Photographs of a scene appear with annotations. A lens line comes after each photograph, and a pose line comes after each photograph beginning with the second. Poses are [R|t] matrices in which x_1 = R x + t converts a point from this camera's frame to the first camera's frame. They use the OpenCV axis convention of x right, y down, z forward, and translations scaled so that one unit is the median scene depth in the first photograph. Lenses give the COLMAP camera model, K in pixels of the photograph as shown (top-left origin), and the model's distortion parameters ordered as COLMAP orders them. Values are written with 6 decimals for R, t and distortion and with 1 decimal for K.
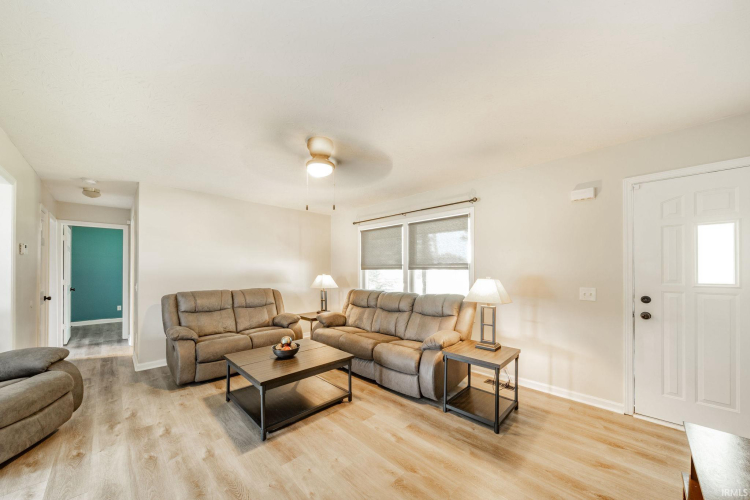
lens RADIAL K [[267.4, 0, 358.3], [0, 267.4, 268.5], [0, 0, 1]] dist [-0.001488, -0.000120]
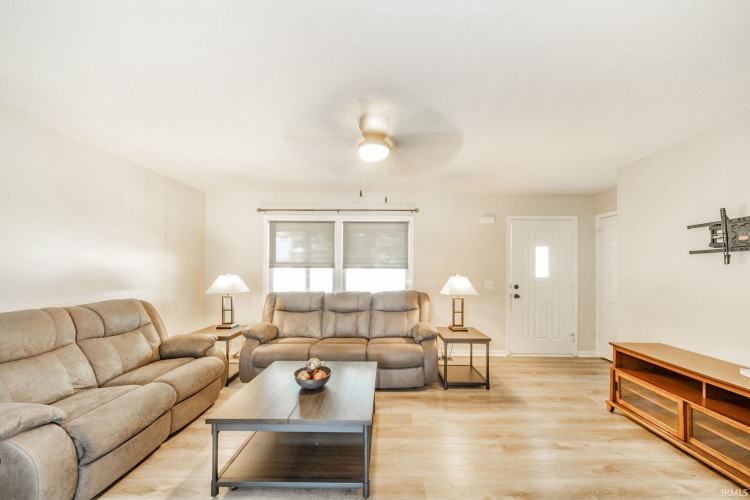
lens RADIAL K [[267.4, 0, 384.1], [0, 267.4, 266.2], [0, 0, 1]] dist [-0.001488, -0.000120]
pose [[0.698232, 0.010536, 0.715794, -0.463492], [-0.010228, 0.999936, -0.004741, -0.000766], [-0.715798, -0.004011, 0.698296, 0.238627]]
